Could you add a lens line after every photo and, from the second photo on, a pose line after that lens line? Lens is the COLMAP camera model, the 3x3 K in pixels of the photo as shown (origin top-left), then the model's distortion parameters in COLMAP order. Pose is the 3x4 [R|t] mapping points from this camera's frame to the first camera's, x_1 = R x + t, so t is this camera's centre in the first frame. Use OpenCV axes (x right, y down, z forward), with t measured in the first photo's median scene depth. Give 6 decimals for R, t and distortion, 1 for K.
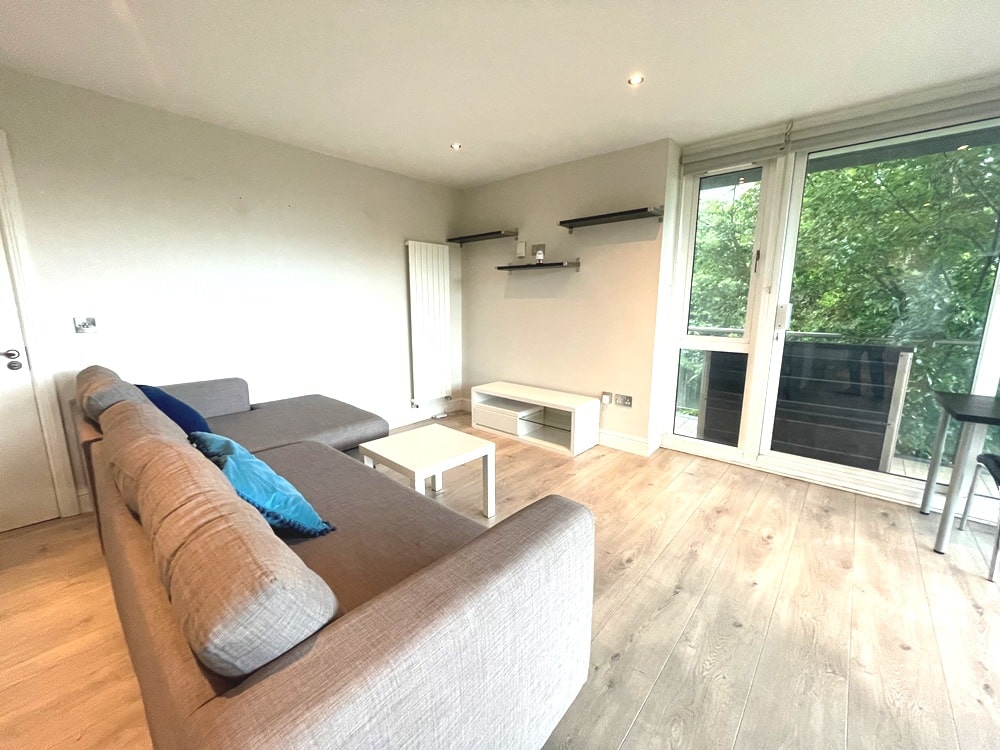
lens RADIAL K [[405.1, 0, 499.1], [0, 405.1, 373.9], [0, 0, 1]] dist [0.001075, -0.000205]
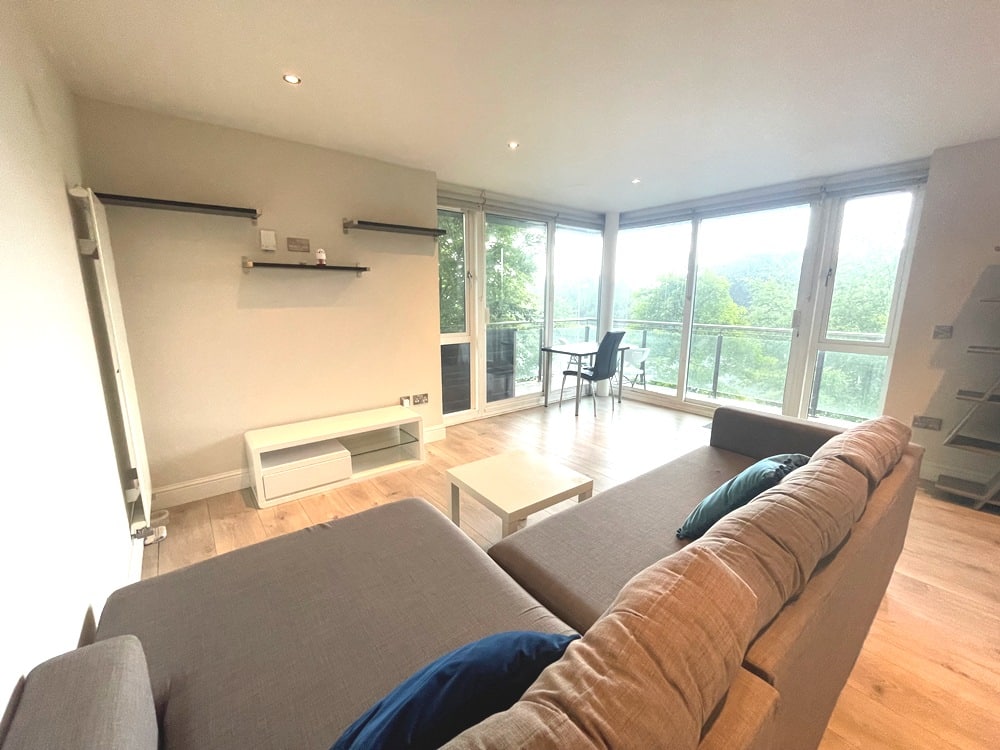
lens RADIAL K [[405.1, 0, 497.4], [0, 405.1, 373.6], [0, 0, 1]] dist [0.001075, -0.000205]
pose [[0.176053, -0.186388, 0.966574, -0.742106], [0.177572, 0.971816, 0.155055, -0.141846], [-0.968232, 0.144339, 0.204189, 0.601112]]
